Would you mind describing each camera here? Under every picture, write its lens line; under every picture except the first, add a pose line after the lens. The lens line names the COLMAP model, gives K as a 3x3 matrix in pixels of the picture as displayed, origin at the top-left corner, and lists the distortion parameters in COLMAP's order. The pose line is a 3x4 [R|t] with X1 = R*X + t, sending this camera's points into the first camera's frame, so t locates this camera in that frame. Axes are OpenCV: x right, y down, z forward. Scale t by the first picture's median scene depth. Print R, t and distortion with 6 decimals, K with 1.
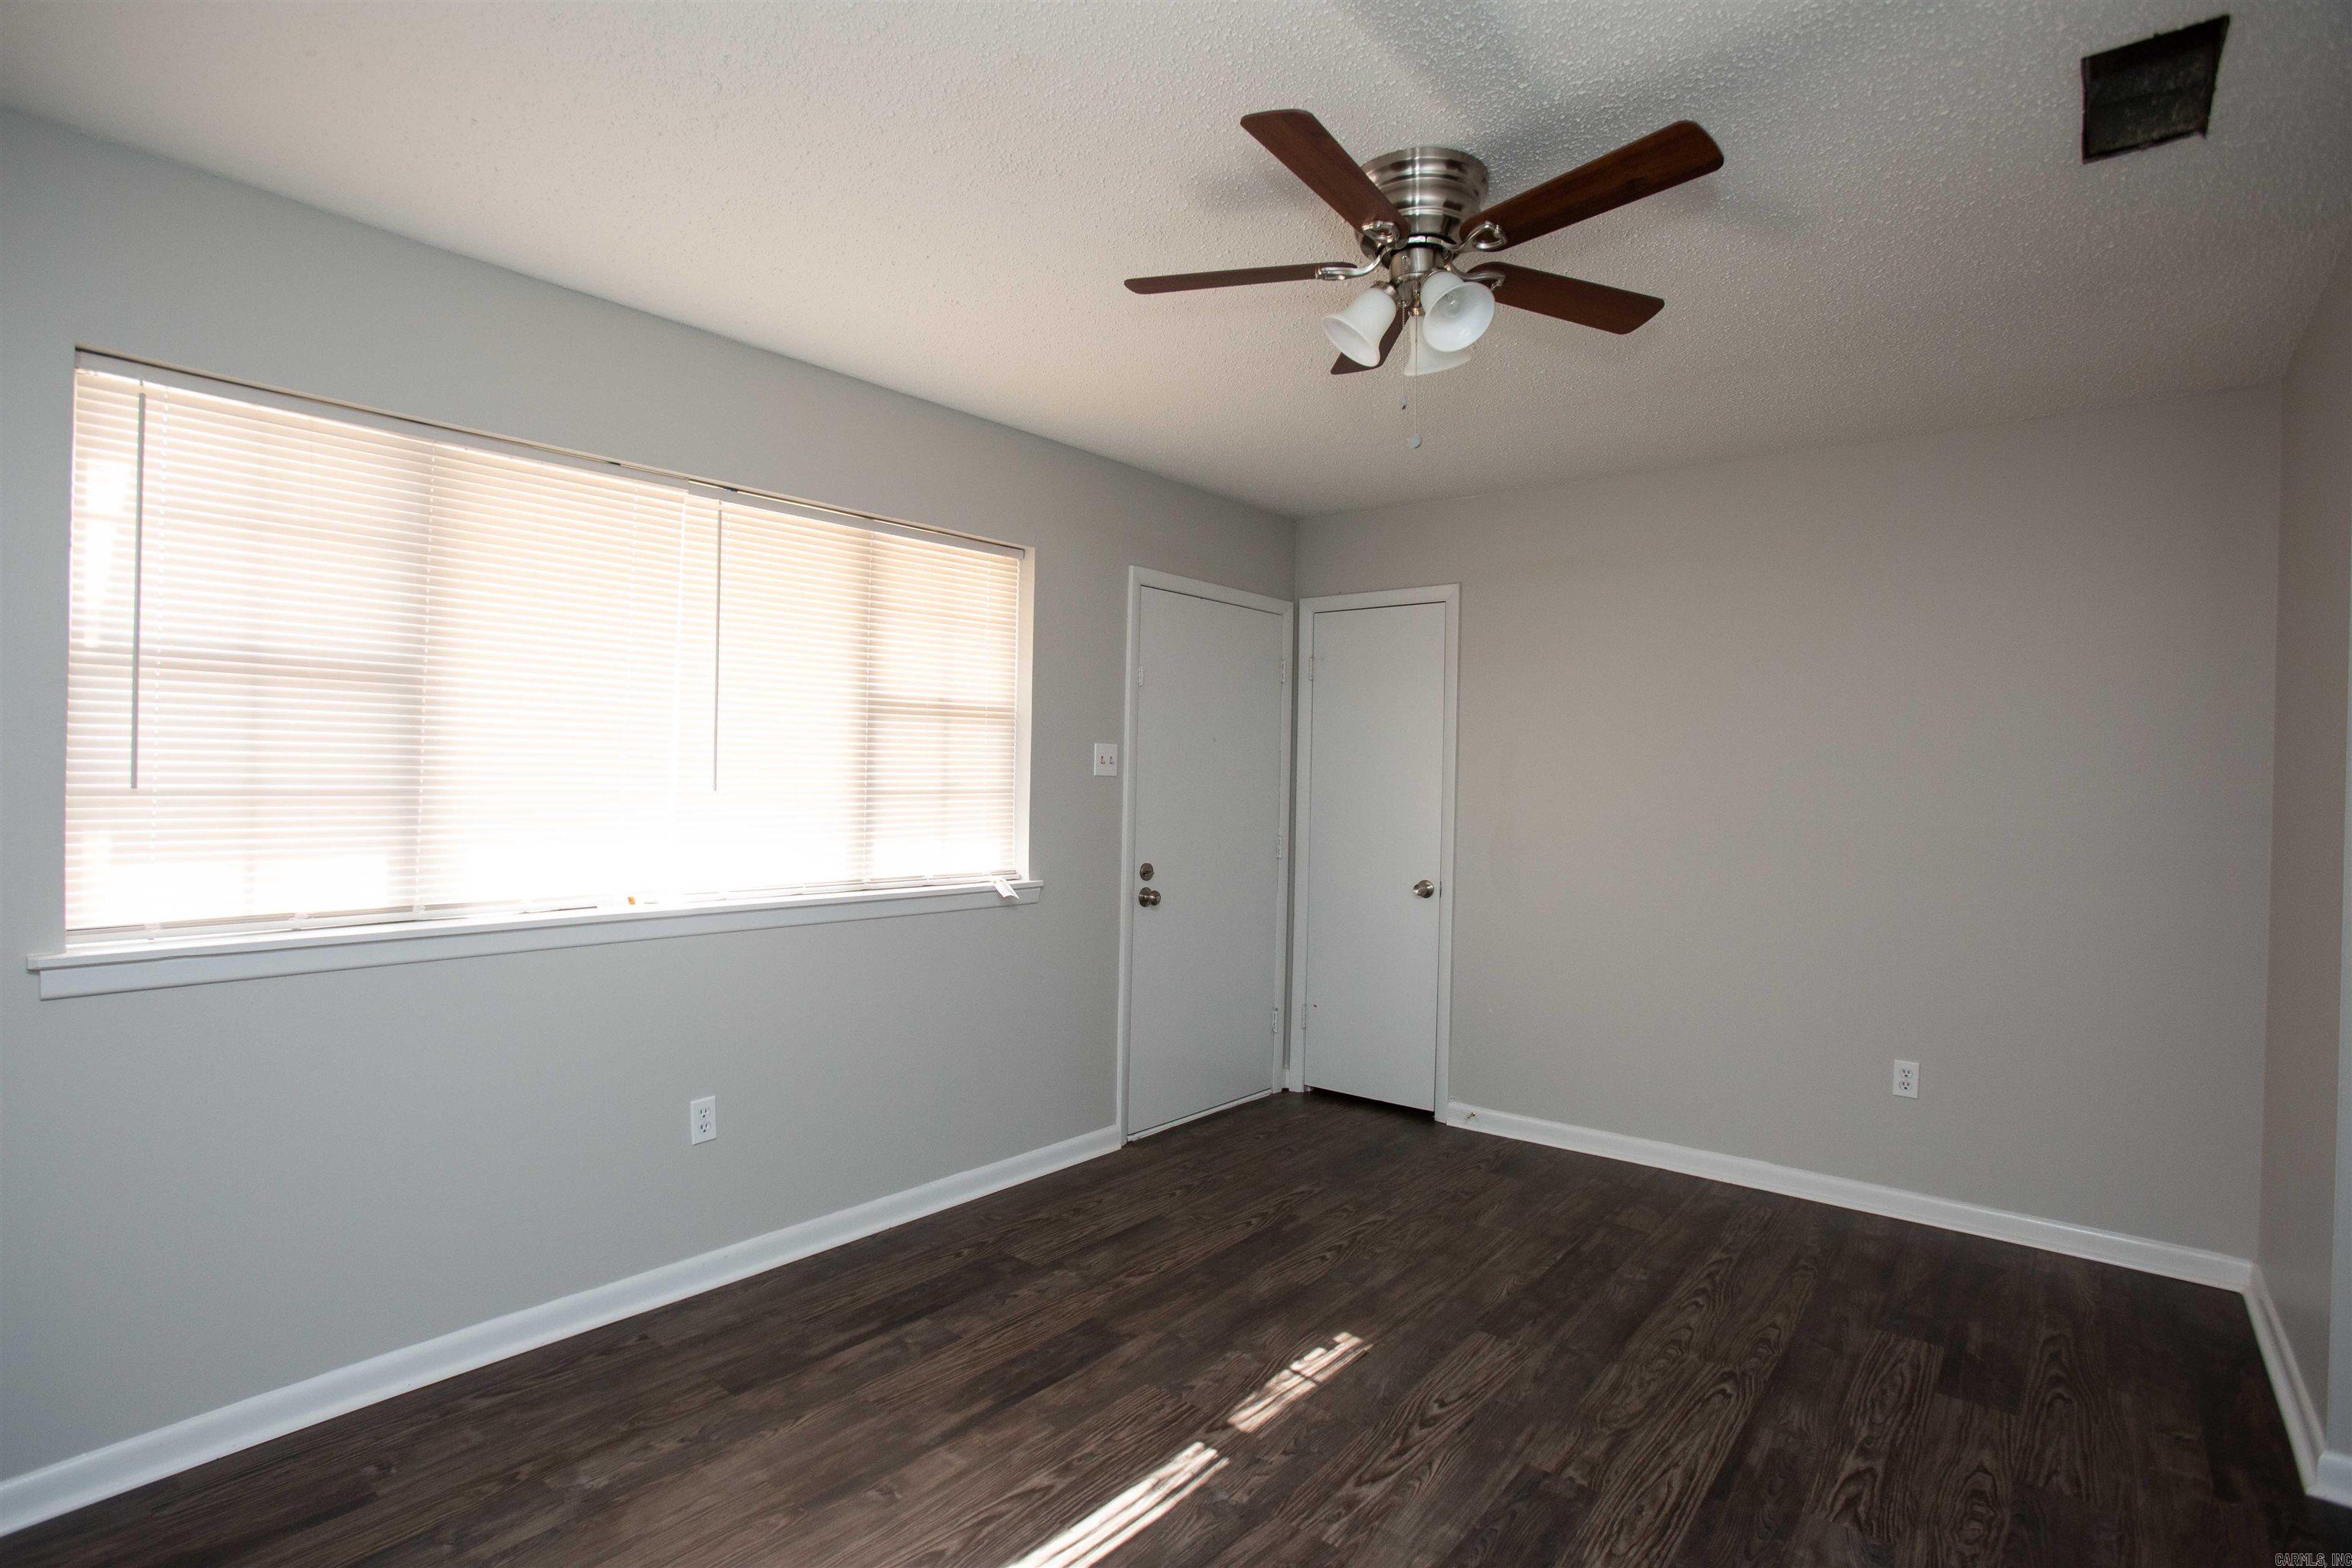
lens RADIAL K [[1107.6, 0, 1159.3], [0, 1107.6, 785.9], [0, 0, 1]] dist [-0.075414, 0.029589]
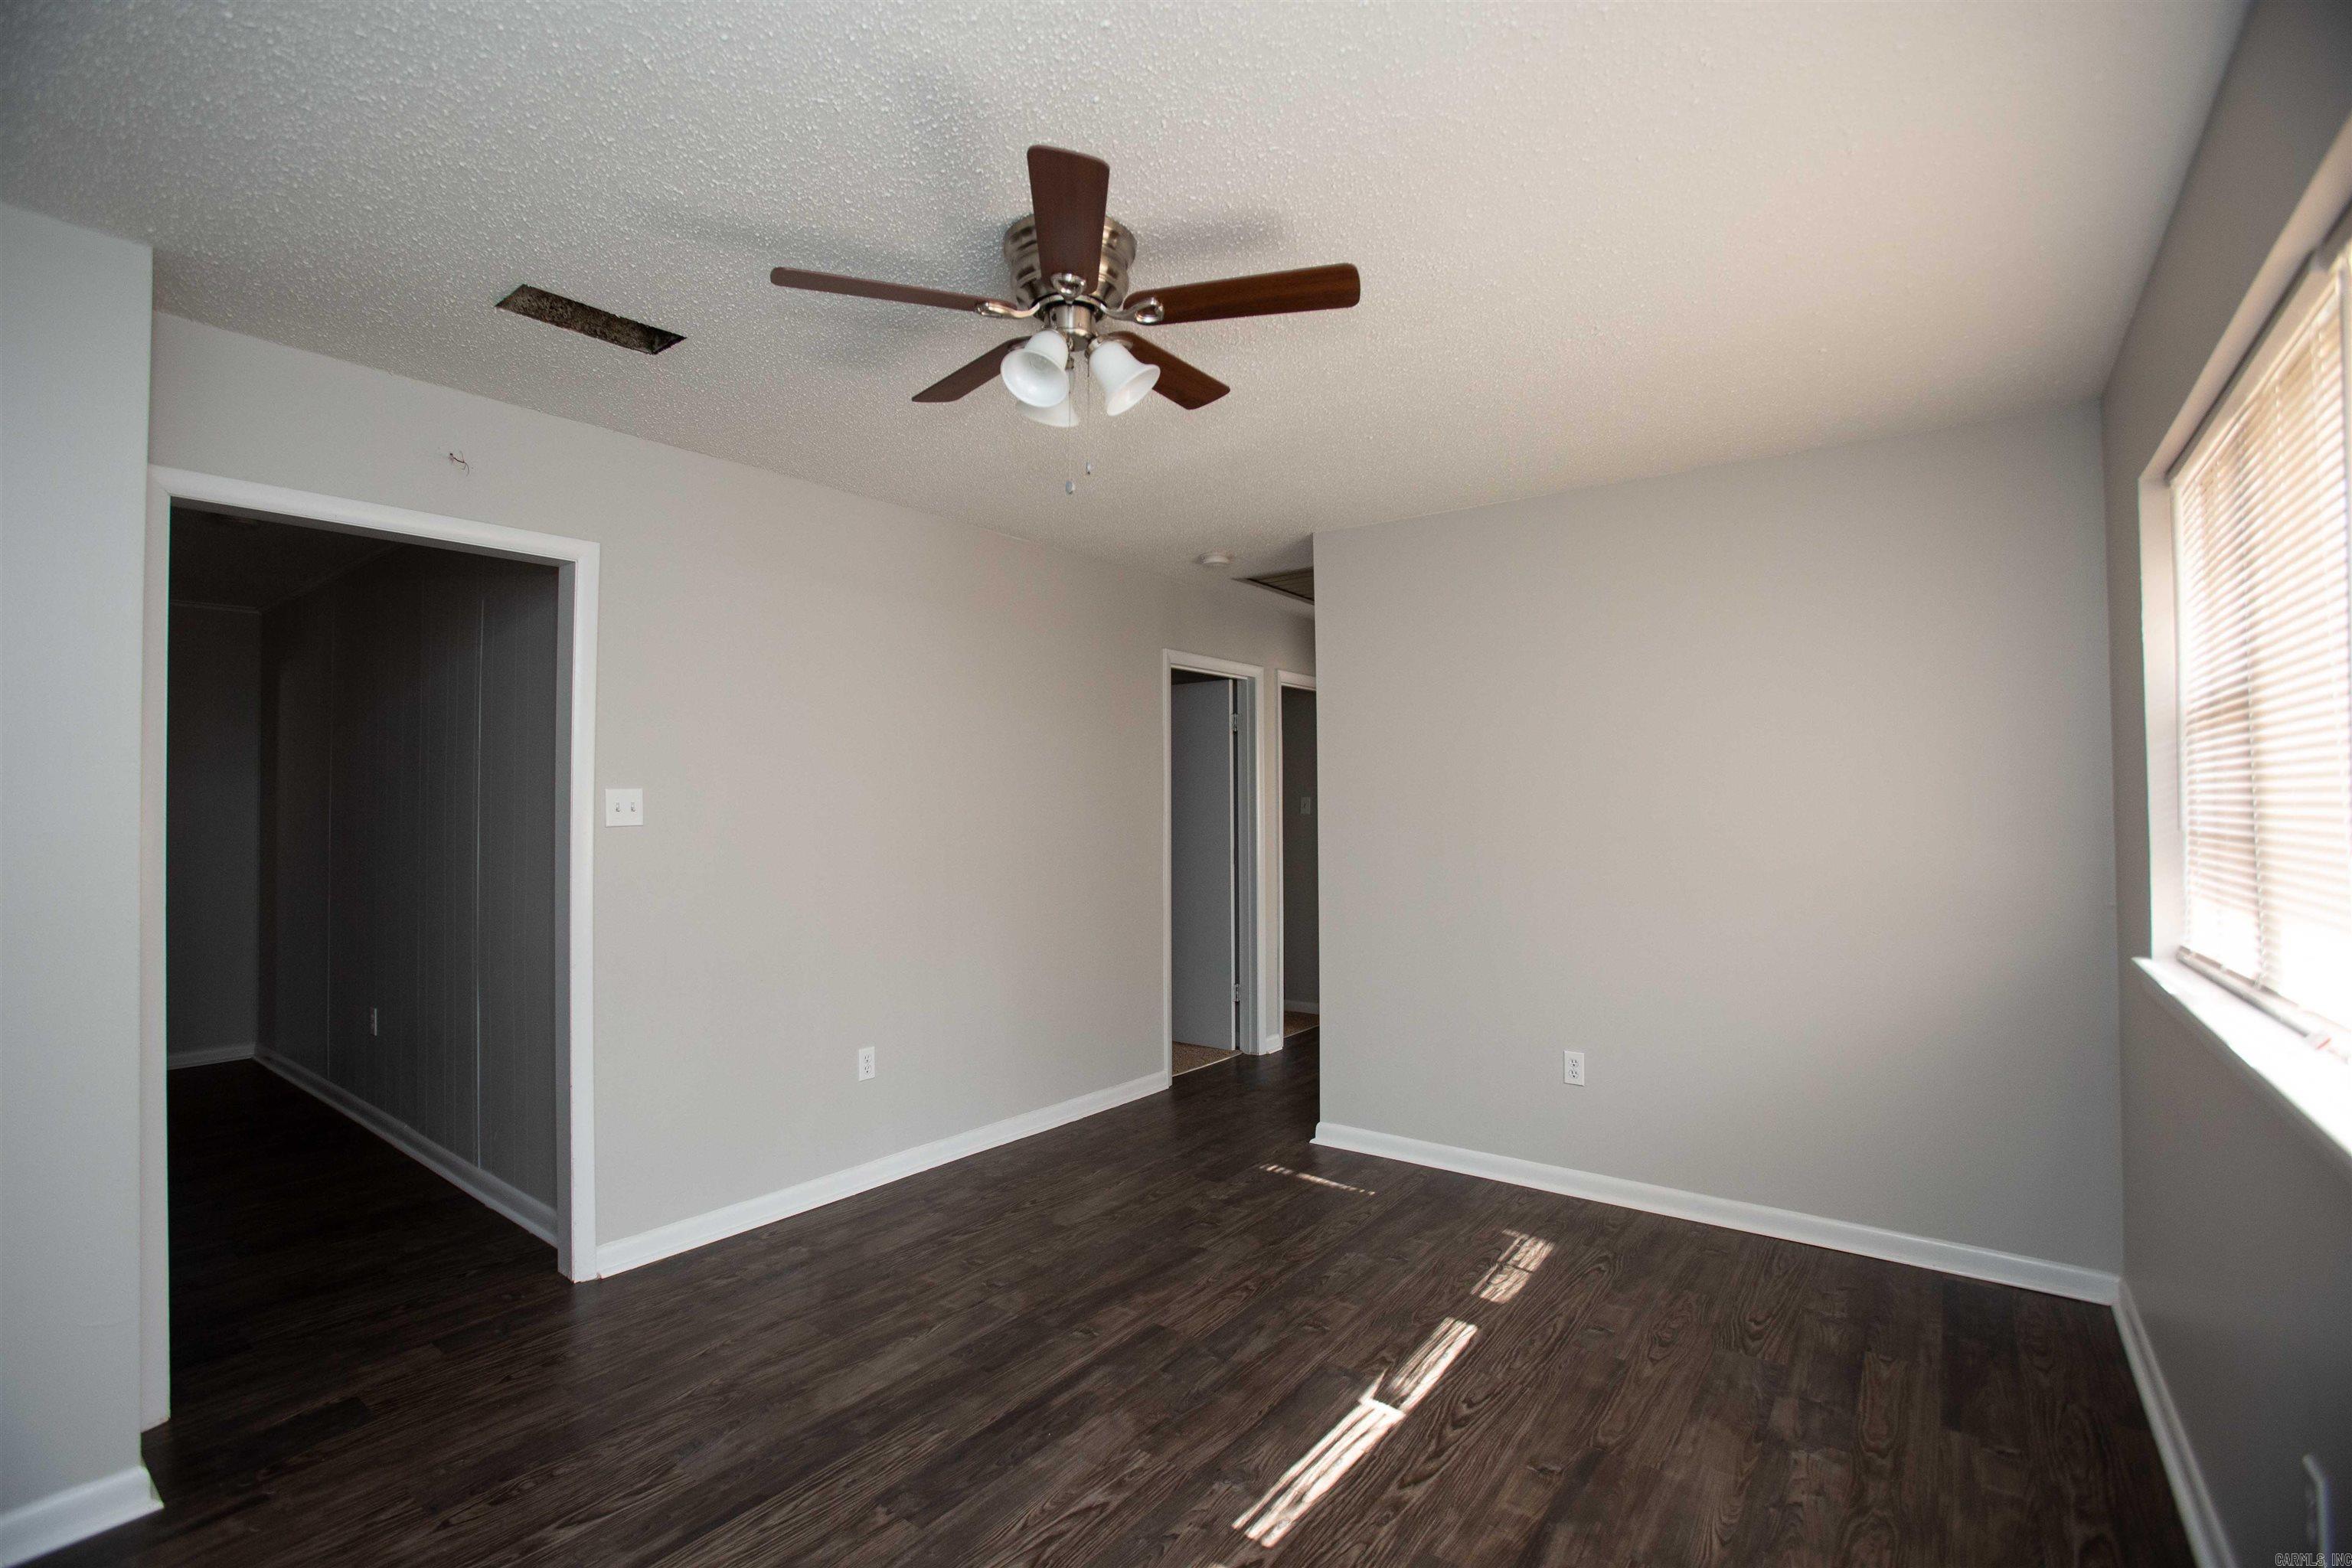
lens RADIAL K [[1107.6, 0, 1159.3], [0, 1107.6, 785.9], [0, 0, 1]] dist [-0.075414, 0.029589]
pose [[-0.999027, -0.012424, -0.042308, 0.186991], [-0.012032, 0.999883, -0.009496, -0.020162], [0.042421, -0.008978, -0.999059, 2.039855]]
